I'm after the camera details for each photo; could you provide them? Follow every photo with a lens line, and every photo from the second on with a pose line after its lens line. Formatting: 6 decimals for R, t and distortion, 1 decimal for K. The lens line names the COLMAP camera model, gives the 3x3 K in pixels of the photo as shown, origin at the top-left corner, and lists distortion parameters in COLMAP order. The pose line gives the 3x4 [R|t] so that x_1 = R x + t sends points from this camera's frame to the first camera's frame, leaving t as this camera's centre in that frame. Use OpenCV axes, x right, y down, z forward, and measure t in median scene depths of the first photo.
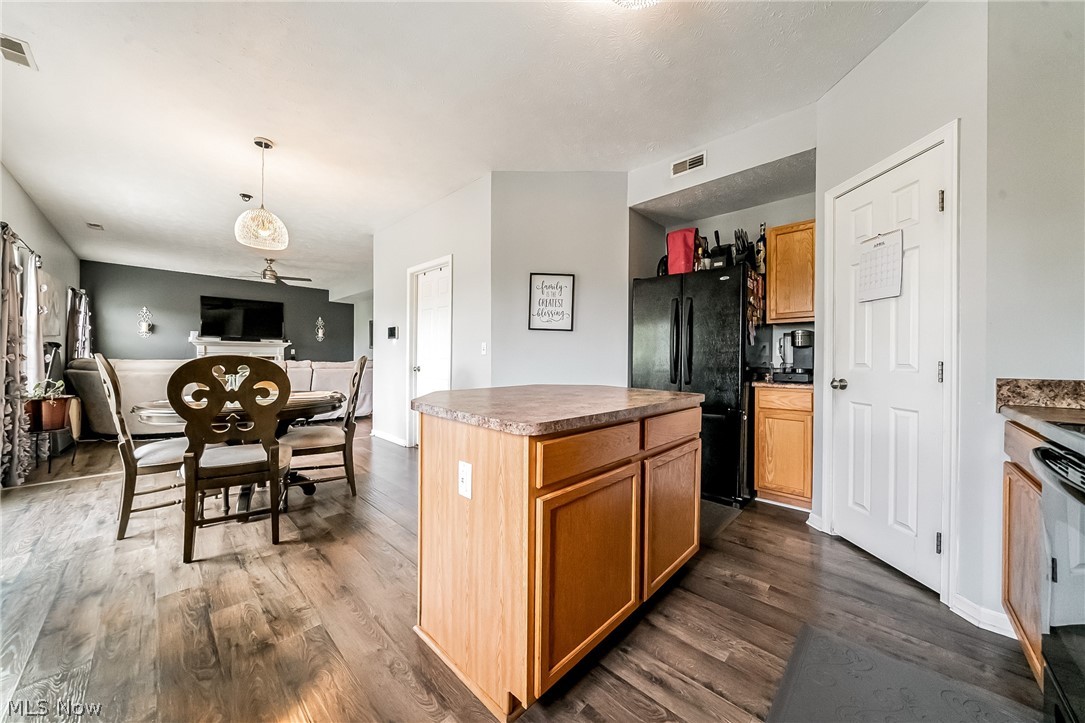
lens RADIAL K [[370.4, 0, 542.5], [0, 370.4, 361.5], [0, 0, 1]] dist [-0.001589, -0.000069]
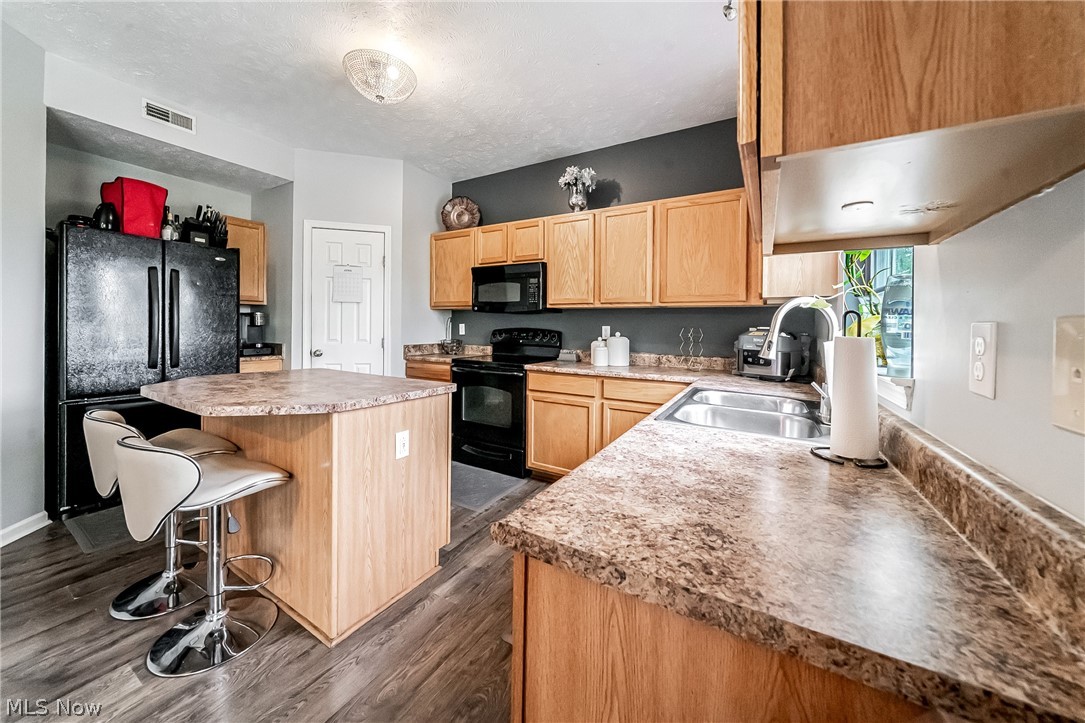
lens RADIAL K [[382.8, 0, 540.6], [0, 382.8, 330.0], [0, 0, 1]] dist [0.000463, 0.000050]
pose [[-0.223505, -0.015977, 0.974572, -1.387847], [-0.005042, 0.999871, 0.015235, -0.093400], [-0.974690, -0.001509, -0.223556, 0.701850]]
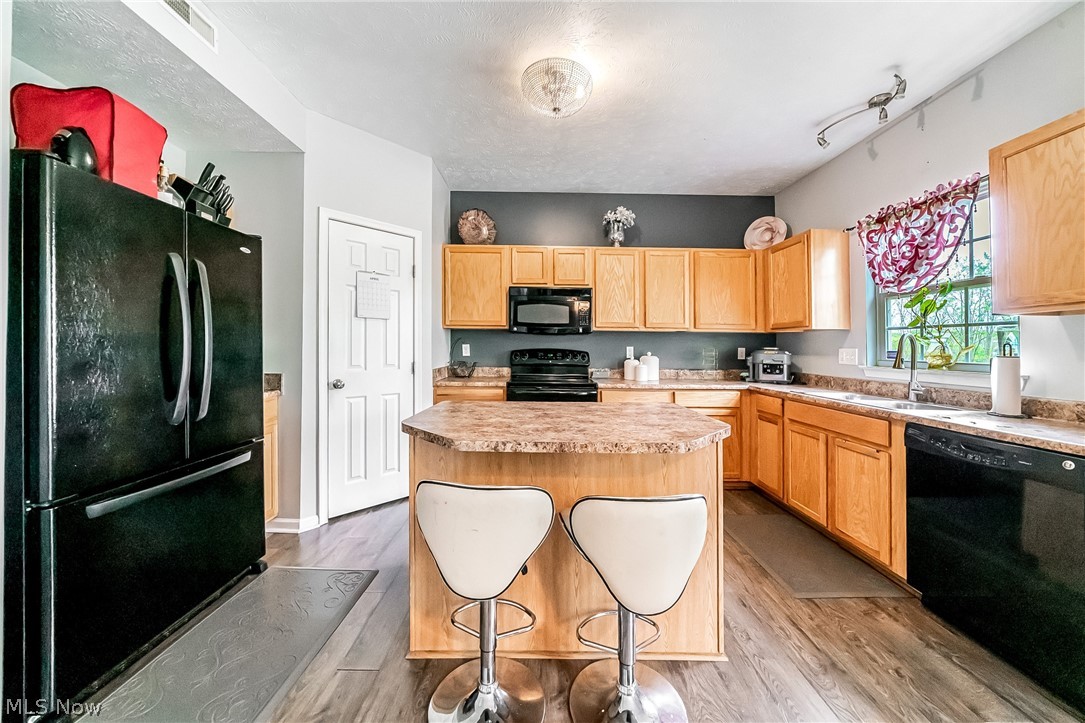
lens RADIAL K [[375.1, 0, 537.9], [0, 375.1, 342.4], [0, 0, 1]] dist [-0.000498, -0.000050]
pose [[-0.693364, -0.007465, 0.720549, -0.705344], [-0.007030, 0.999969, 0.003595, -0.117548], [-0.720553, -0.002573, -0.693395, 2.046429]]
